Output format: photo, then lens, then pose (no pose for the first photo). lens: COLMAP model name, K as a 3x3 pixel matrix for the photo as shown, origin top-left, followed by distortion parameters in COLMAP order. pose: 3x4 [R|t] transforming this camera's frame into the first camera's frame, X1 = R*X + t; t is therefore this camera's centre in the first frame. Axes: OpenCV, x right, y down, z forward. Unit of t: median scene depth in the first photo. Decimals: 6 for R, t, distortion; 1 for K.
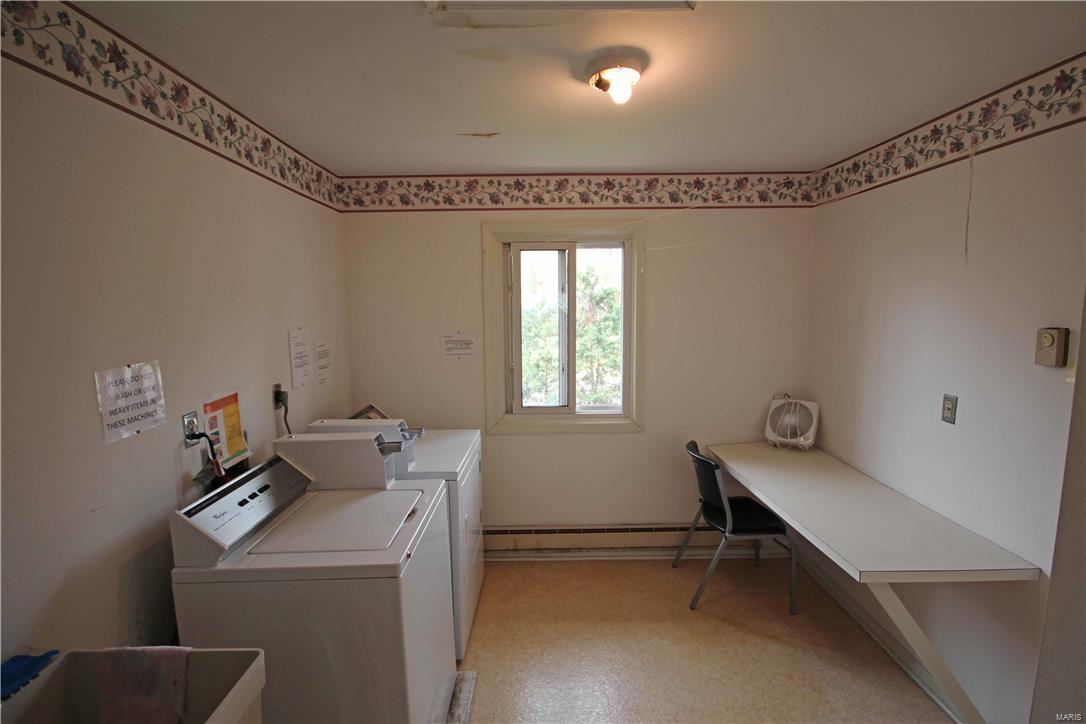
lens RADIAL K [[506.7, 0, 544.0], [0, 506.7, 362.1], [0, 0, 1]] dist [0.000137, 0.000001]
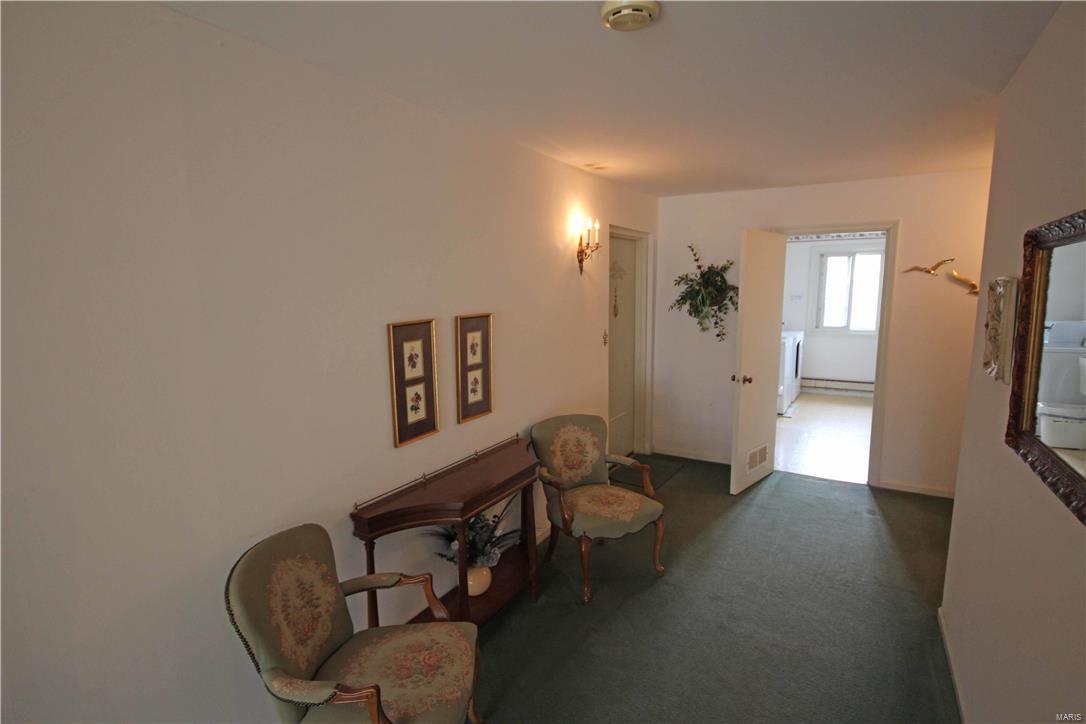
lens RADIAL K [[554.0, 0, 543.6], [0, 554.0, 360.8], [0, 0, 1]] dist [-0.000817, -0.000024]
pose [[0.868633, 0.071221, -0.490311, 0.096975], [-0.061858, 0.997461, 0.035299, 0.239251], [0.491580, -0.000332, 0.870833, -1.810351]]
